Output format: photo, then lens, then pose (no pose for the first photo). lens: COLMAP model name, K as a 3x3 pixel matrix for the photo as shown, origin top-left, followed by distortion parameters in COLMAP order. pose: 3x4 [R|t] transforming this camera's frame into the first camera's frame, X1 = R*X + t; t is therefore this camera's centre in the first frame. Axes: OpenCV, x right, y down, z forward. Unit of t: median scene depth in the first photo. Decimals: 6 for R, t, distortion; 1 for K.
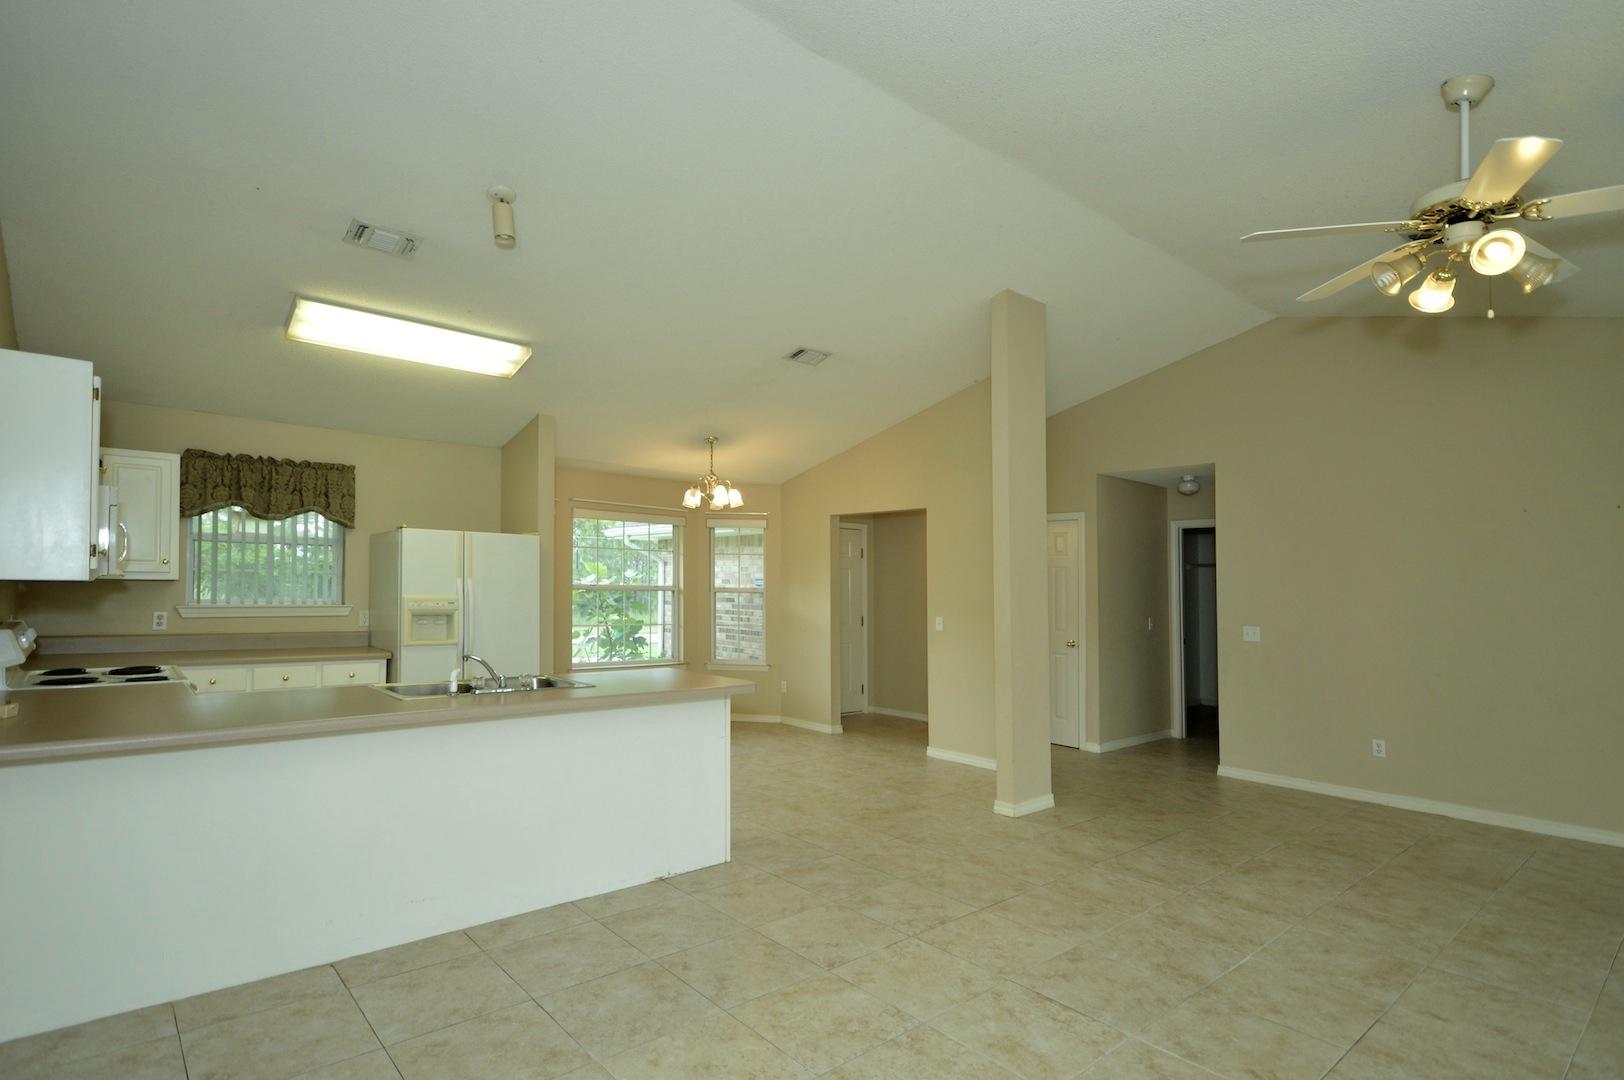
lens RADIAL K [[826.4, 0, 765.3], [0, 826.4, 544.0], [0, 0, 1]] dist [0.002011, -0.000122]
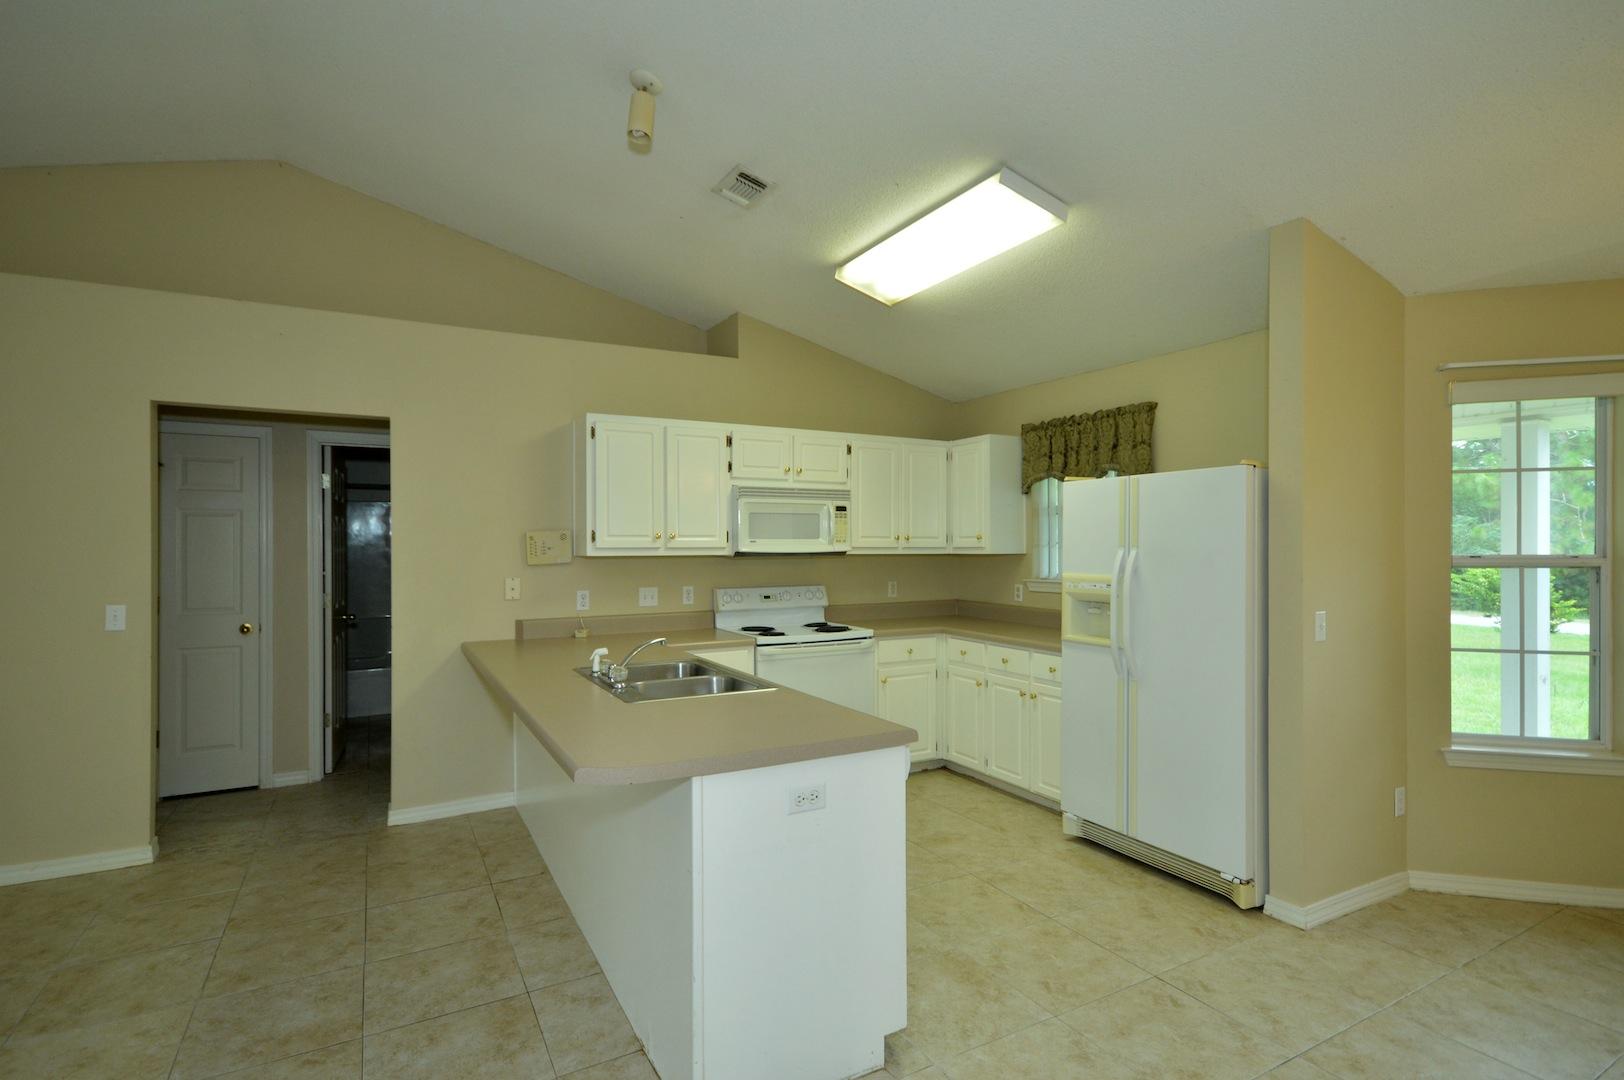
lens RADIAL K [[792.1, 0, 804.5], [0, 792.1, 544.6], [0, 0, 1]] dist [0.007475, 0.000124]
pose [[-0.176515, -0.019390, -0.984107, 0.418922], [0.042616, 0.998718, -0.027321, 0.063783], [0.983375, -0.046762, -0.175462, 1.224569]]
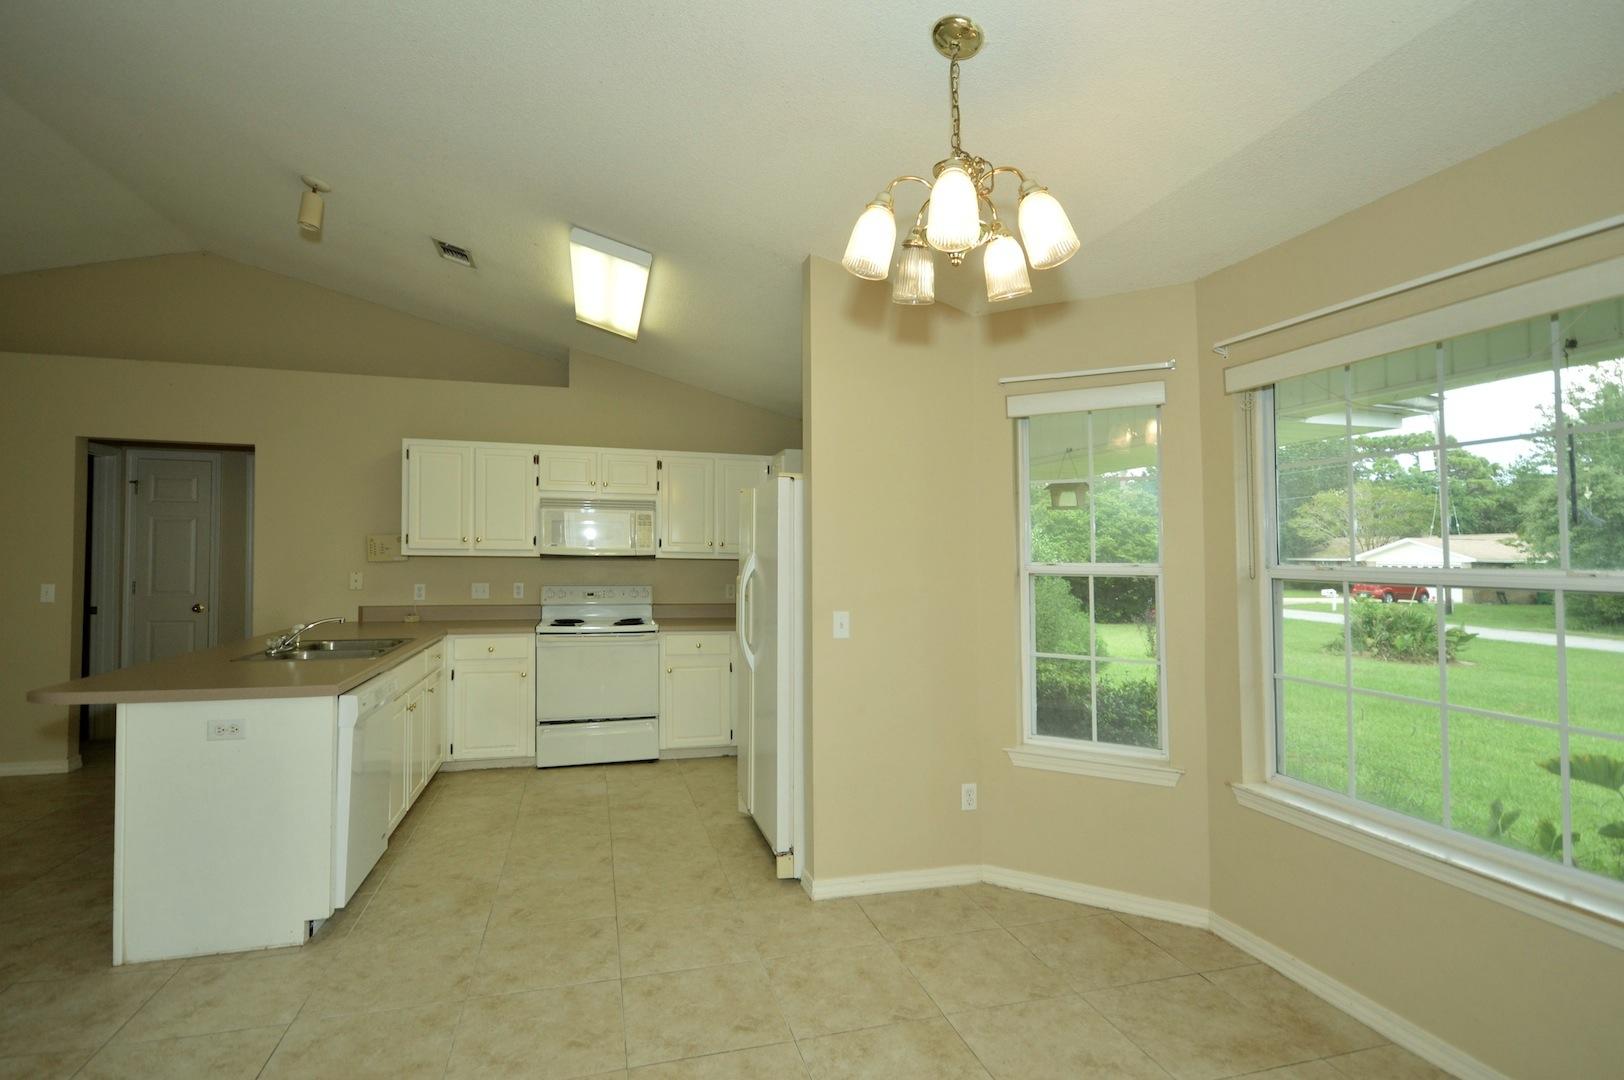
lens RADIAL K [[780.0, 0, 811.0], [0, 780.0, 544.9], [0, 0, 1]] dist [0.005130, -0.000172]
pose [[-0.381861, -0.034806, -0.923564, 0.350270], [0.022693, 0.998636, -0.047018, 0.096993], [0.923941, -0.038912, -0.380550, 1.866883]]
